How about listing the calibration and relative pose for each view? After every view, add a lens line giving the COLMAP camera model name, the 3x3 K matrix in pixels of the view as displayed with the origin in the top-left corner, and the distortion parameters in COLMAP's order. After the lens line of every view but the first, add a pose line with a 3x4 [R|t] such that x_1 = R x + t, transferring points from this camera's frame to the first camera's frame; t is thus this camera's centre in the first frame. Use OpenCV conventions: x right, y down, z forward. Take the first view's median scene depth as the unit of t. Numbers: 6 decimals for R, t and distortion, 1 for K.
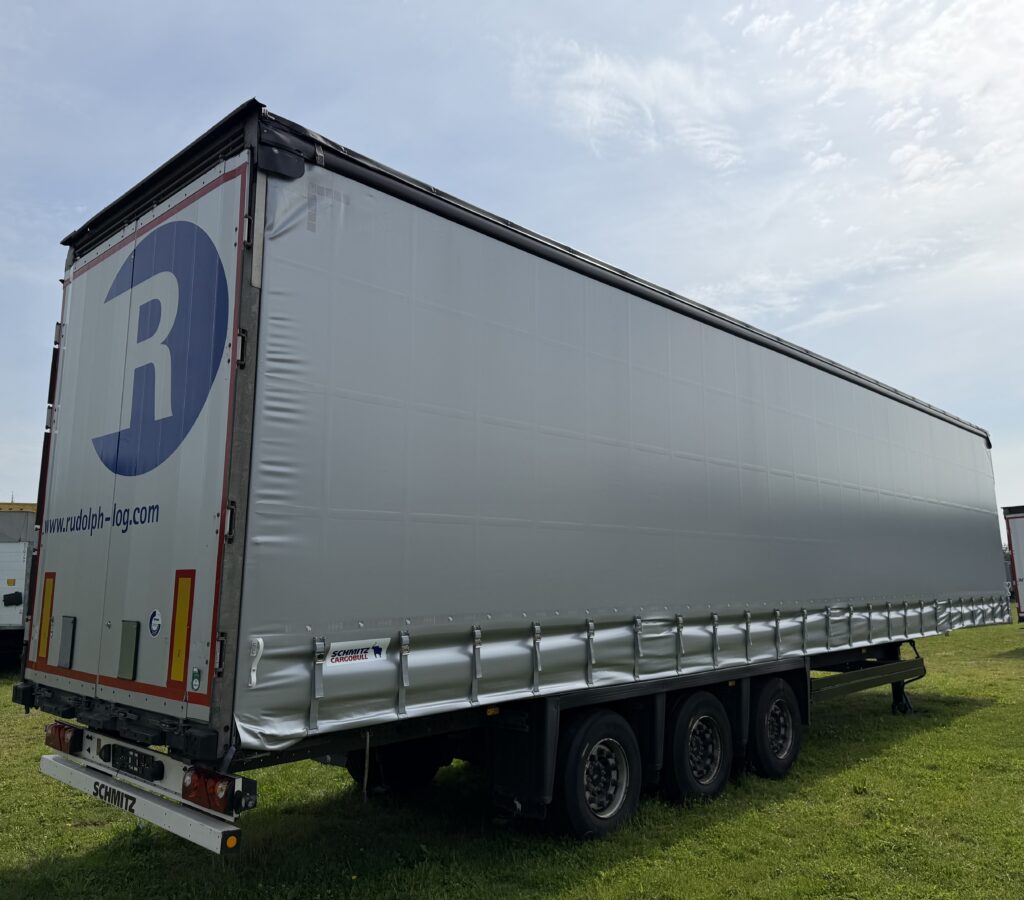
lens RADIAL K [[841.2, 0, 511.9], [0, 841.2, 453.3], [0, 0, 1]] dist [0.005629, -0.002708]
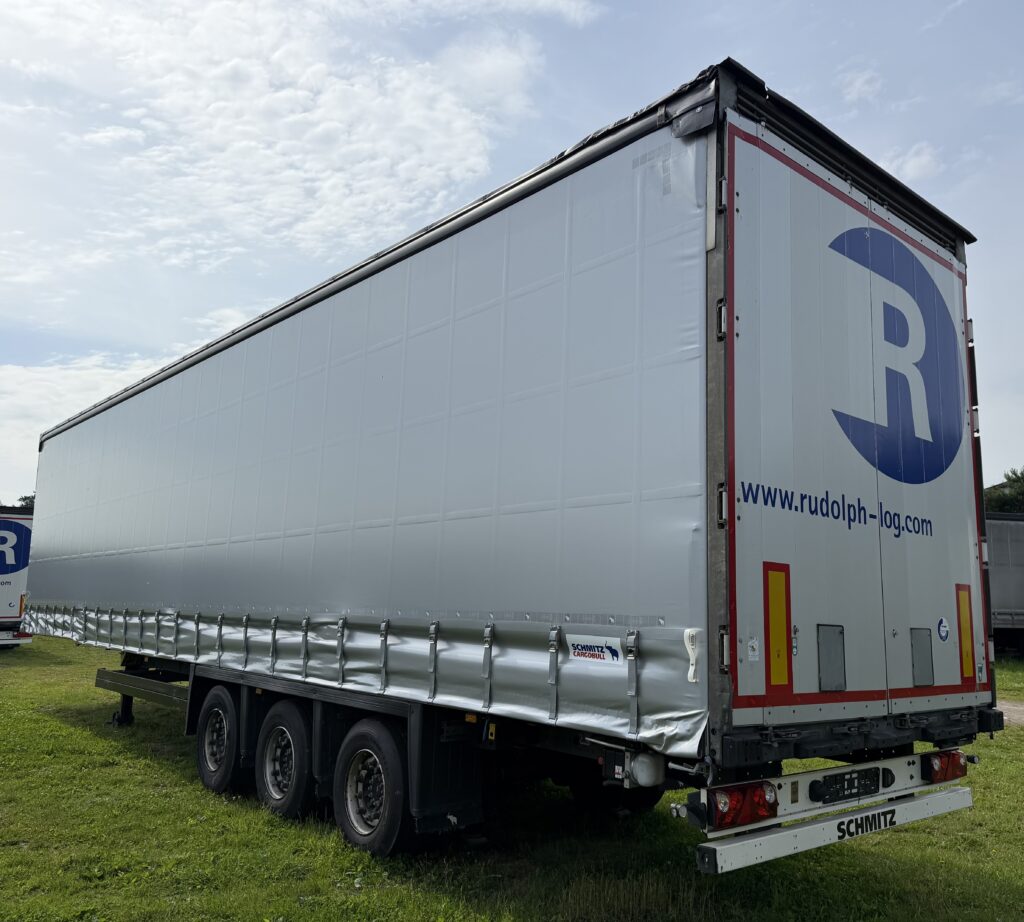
lens RADIAL K [[855.4, 0, 511.6], [0, 855.4, 455.8], [0, 0, 1]] dist [0.012681, 0.000893]
pose [[0.101817, 0.172473, 0.979738, -1.478026], [-0.189441, 0.970195, -0.151106, 0.234816], [-0.976599, -0.170217, 0.131456, 1.314336]]
